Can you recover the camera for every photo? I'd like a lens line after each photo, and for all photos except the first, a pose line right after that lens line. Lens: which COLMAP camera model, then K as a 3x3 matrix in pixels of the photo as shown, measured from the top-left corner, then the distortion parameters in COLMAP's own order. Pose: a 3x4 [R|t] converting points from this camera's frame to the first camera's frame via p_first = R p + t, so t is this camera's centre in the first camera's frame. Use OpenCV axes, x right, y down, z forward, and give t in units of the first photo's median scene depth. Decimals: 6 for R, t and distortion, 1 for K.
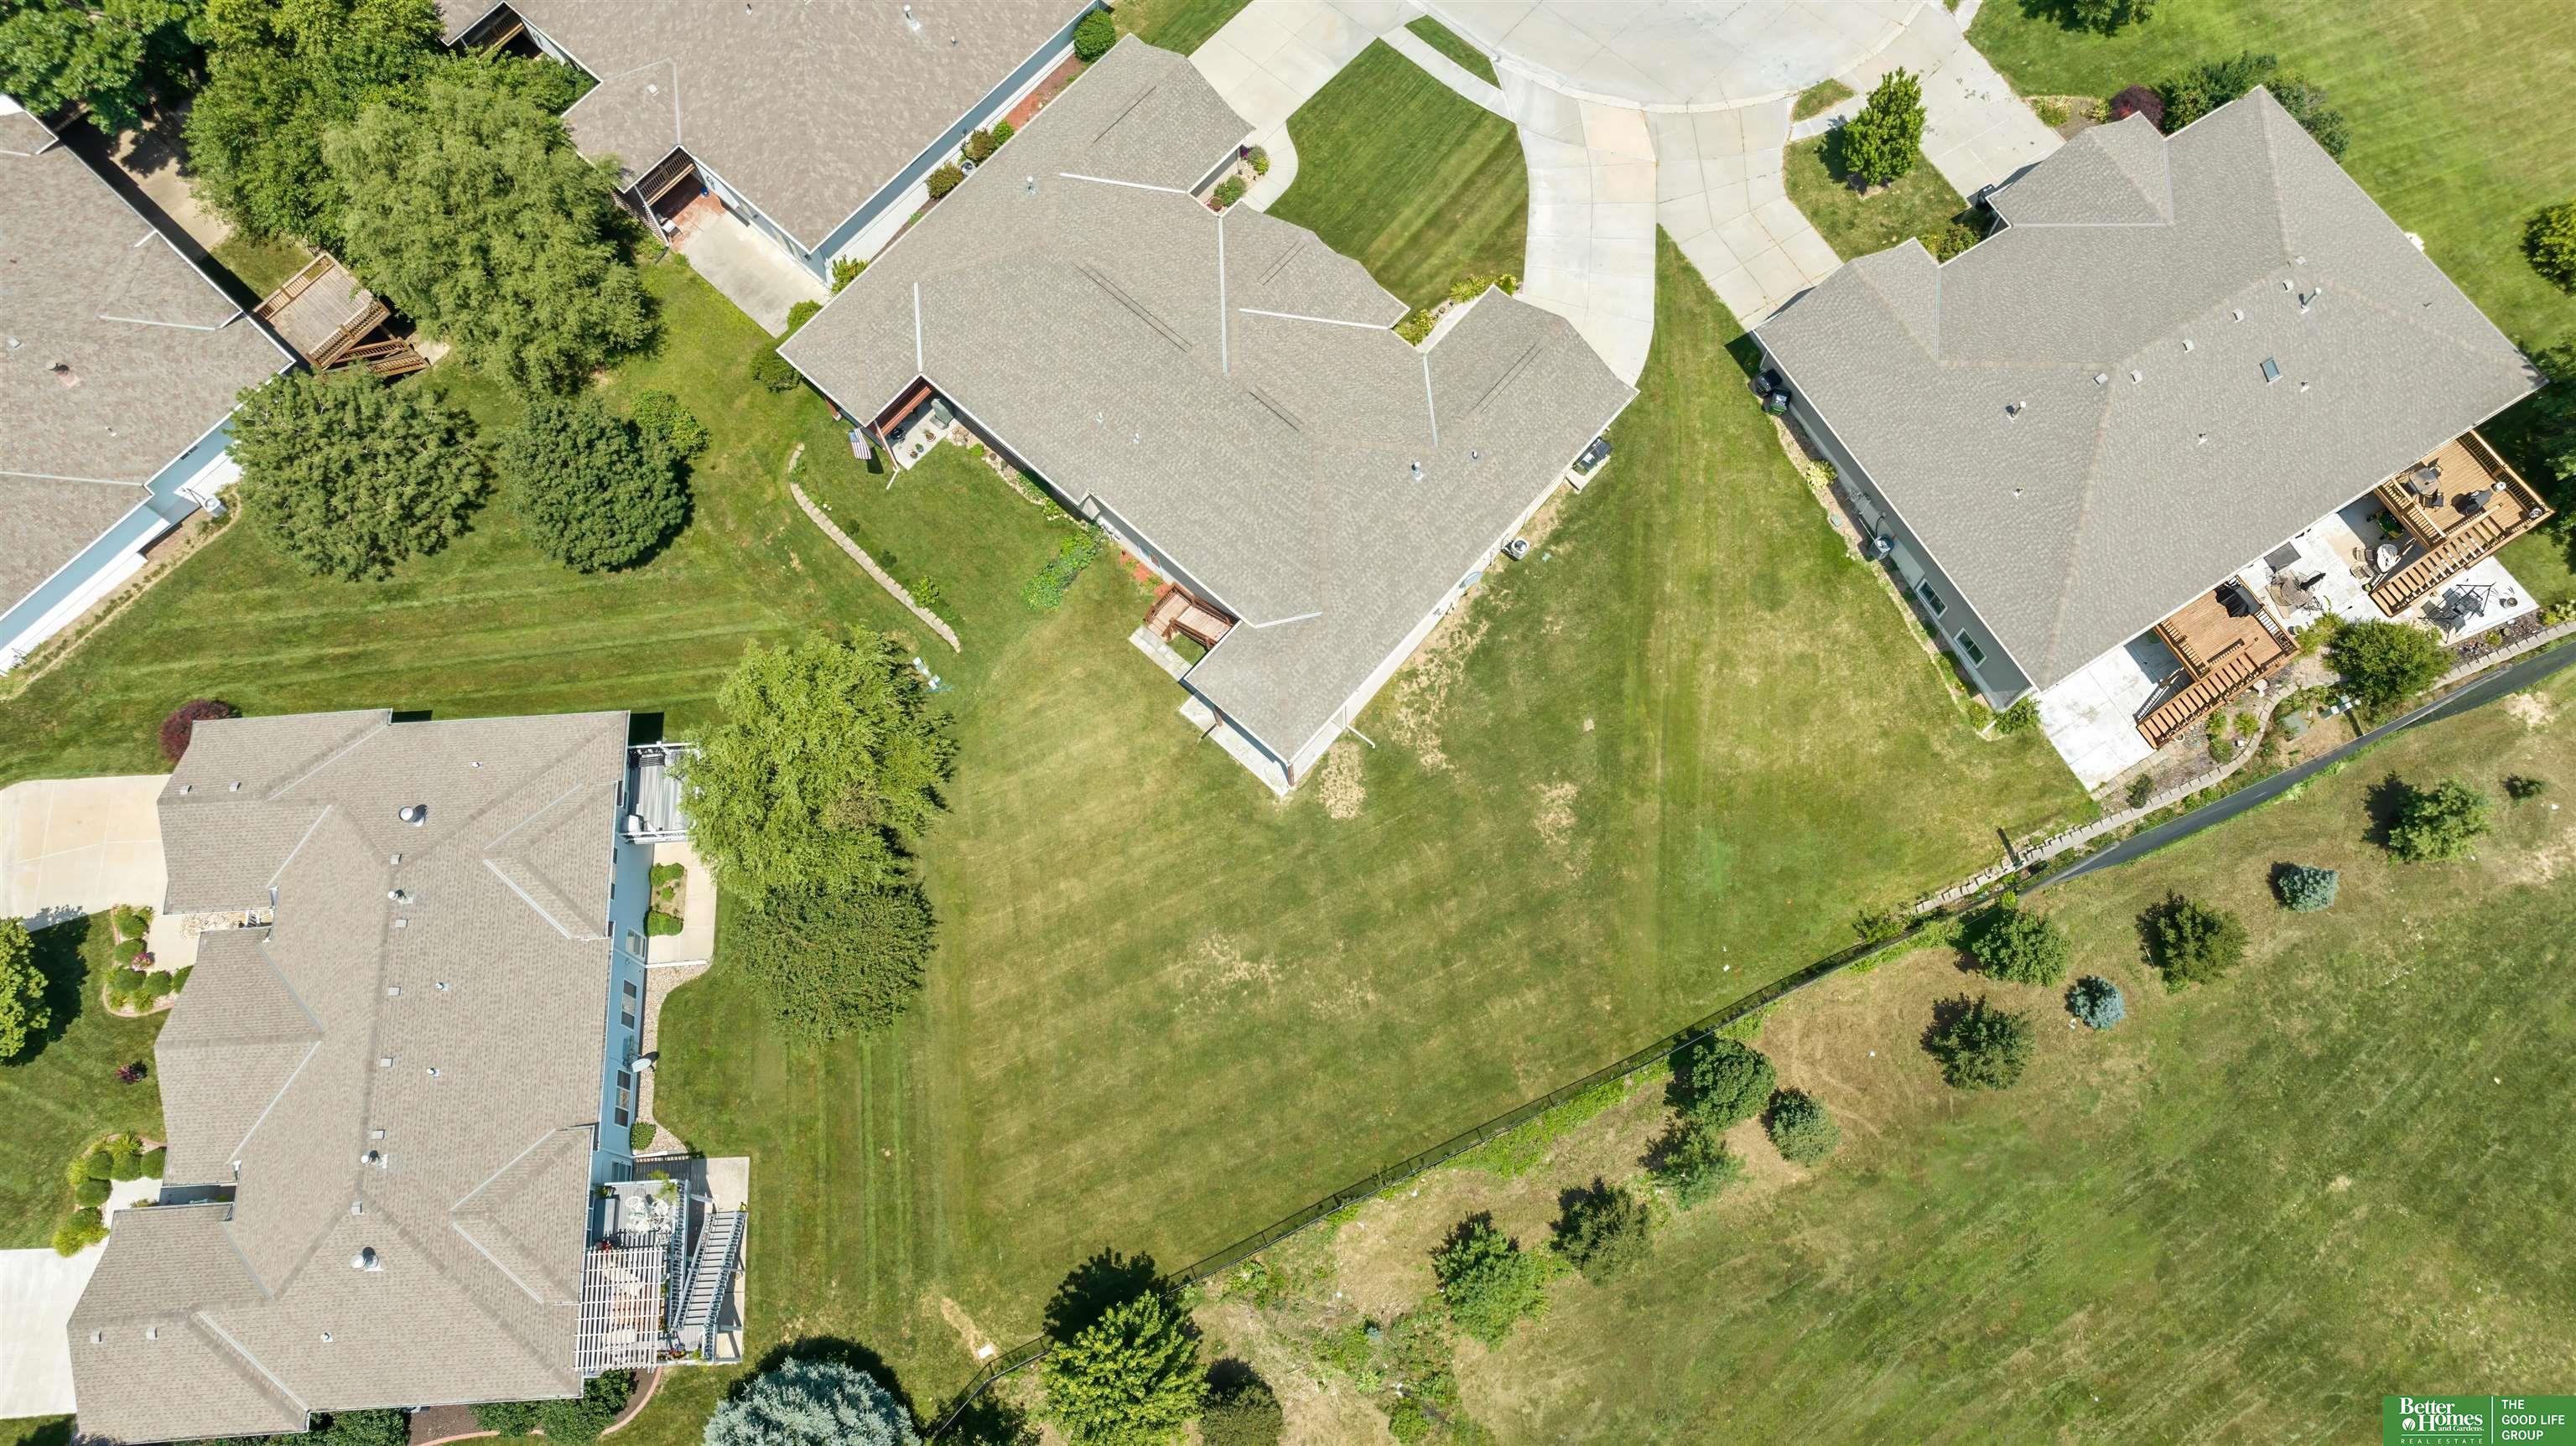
lens RADIAL K [[1875.1, 0, 1288.0], [0, 1875.1, 723.0], [0, 0, 1]] dist [-0.015853, -0.006114]
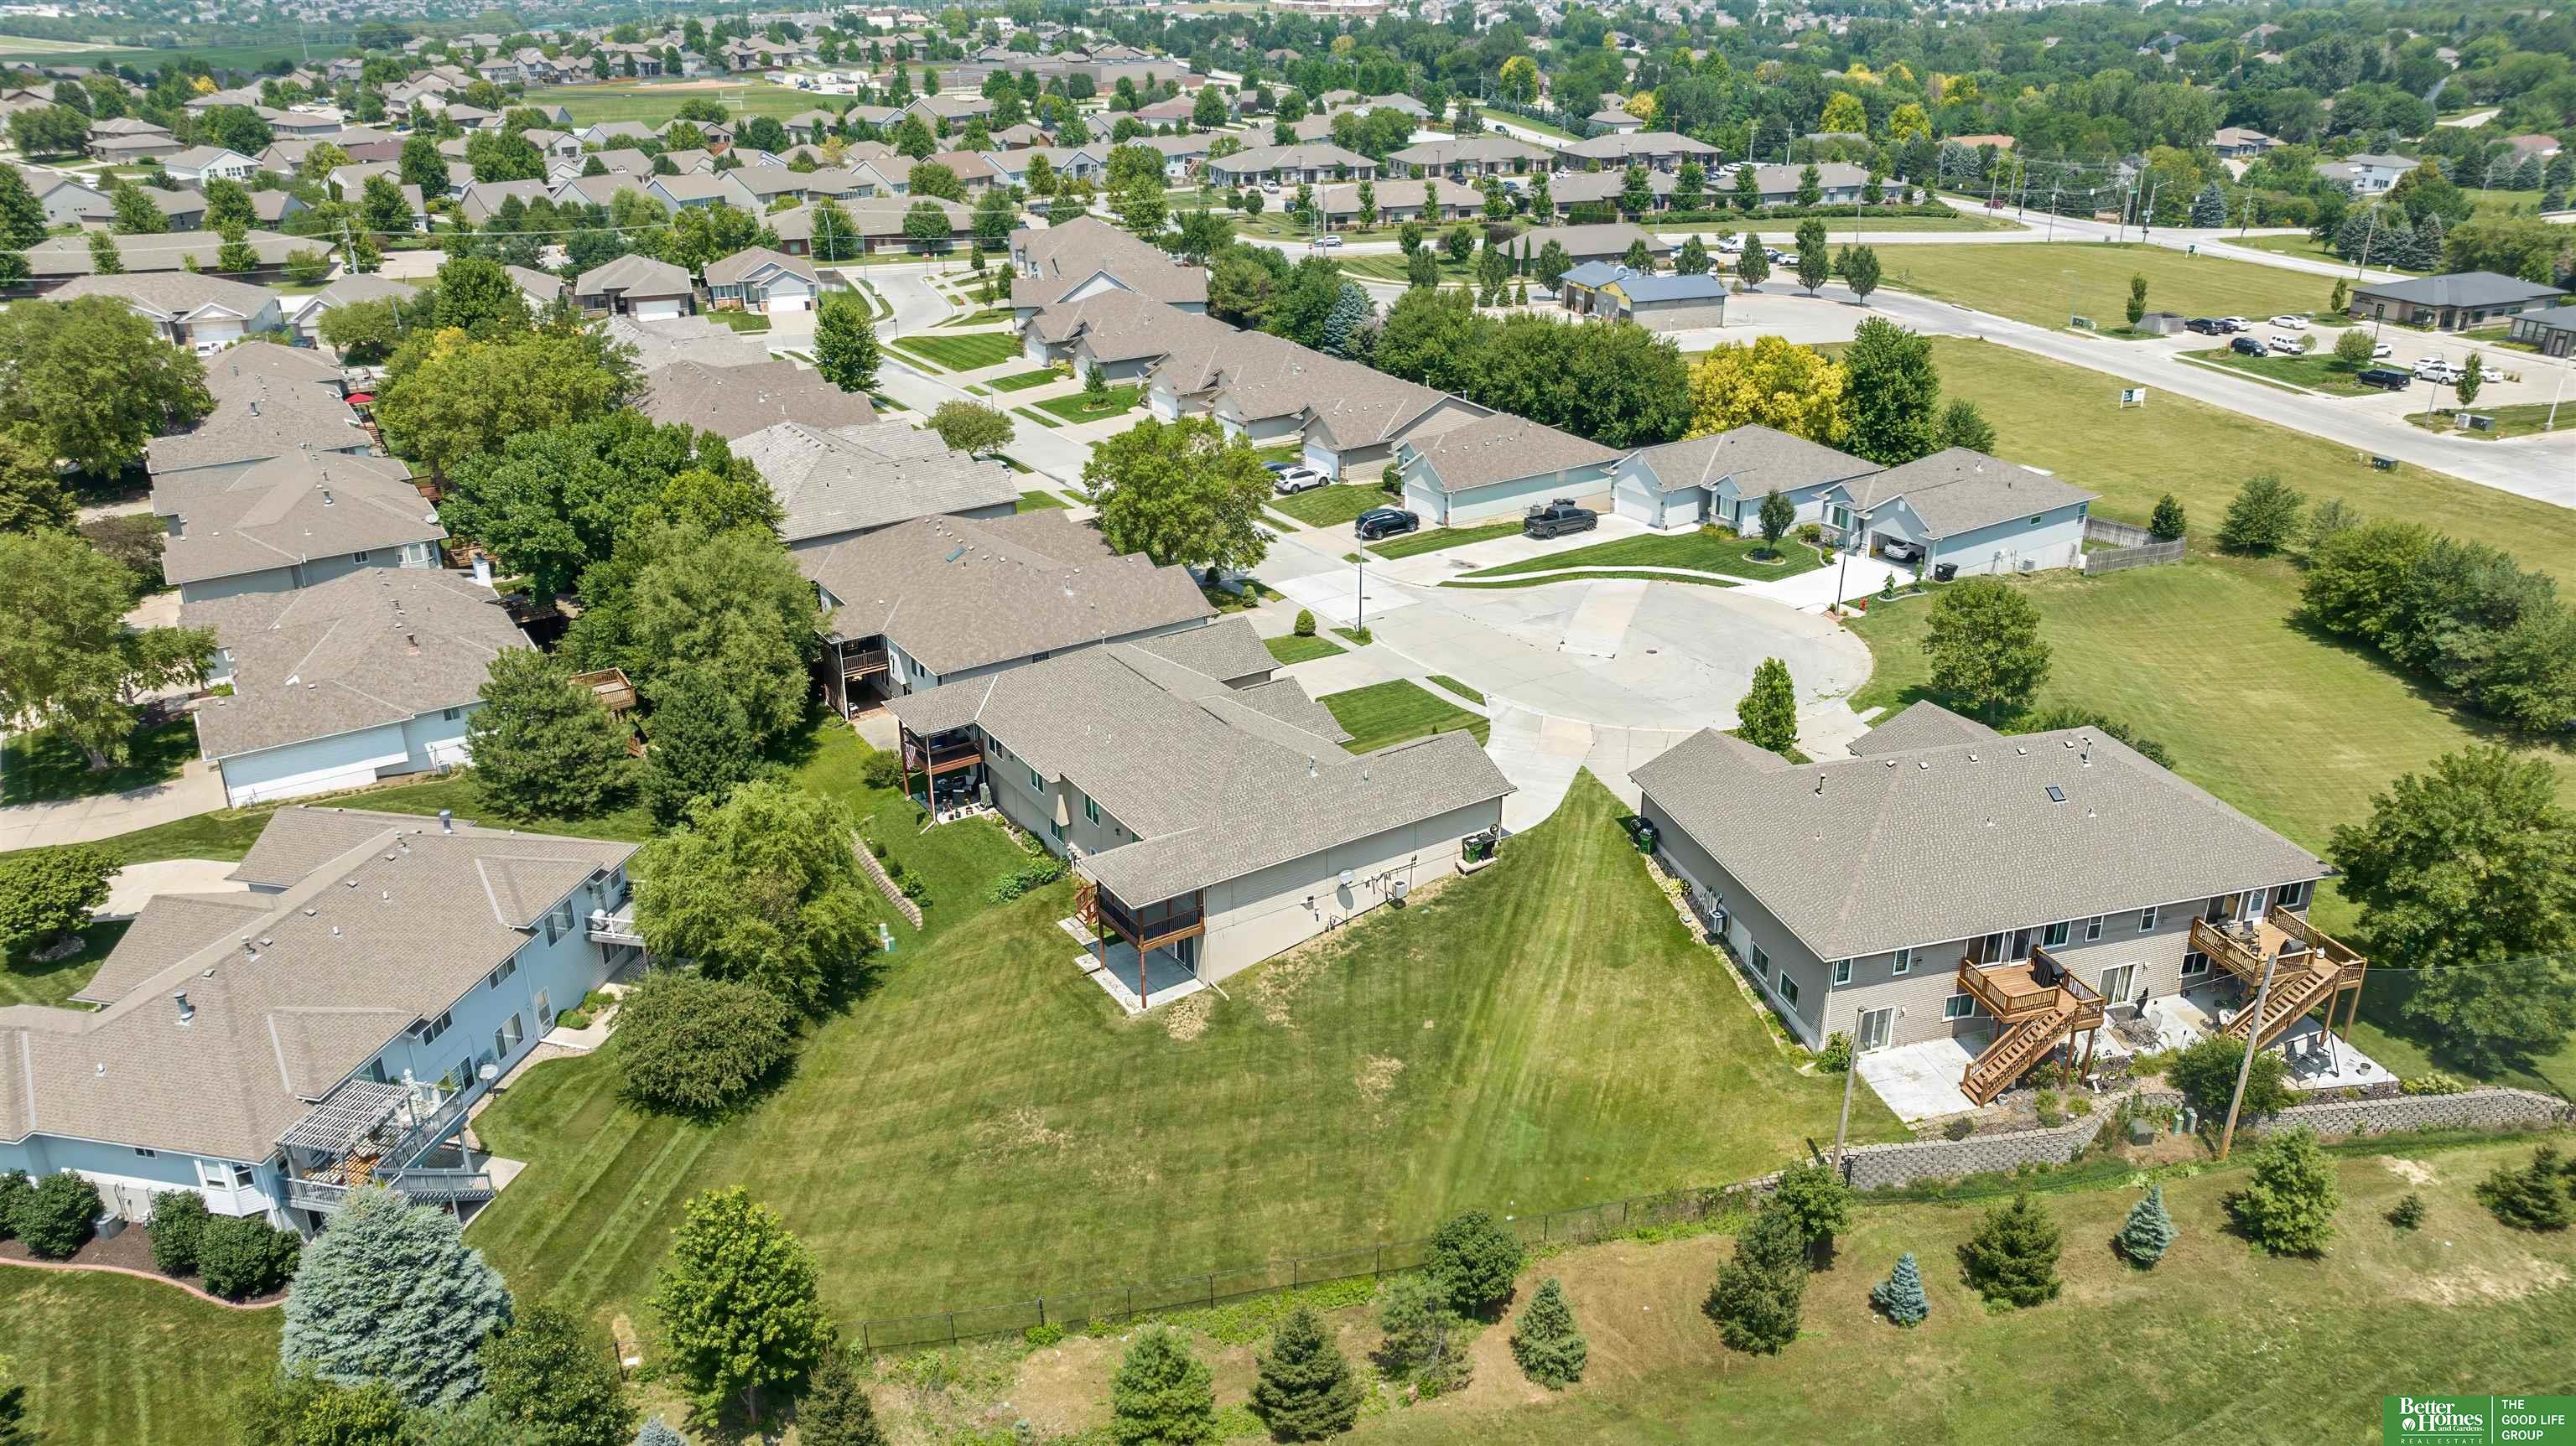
lens RADIAL K [[1875.1, 0, 1288.0], [0, 1875.1, 723.0], [0, 0, 1]] dist [-0.015853, -0.006114]
pose [[0.961643, 0.118309, -0.247477, 0.331520], [-0.263508, 0.649048, -0.713653, 0.679578], [0.076193, 0.751491, 0.655328, 0.171408]]
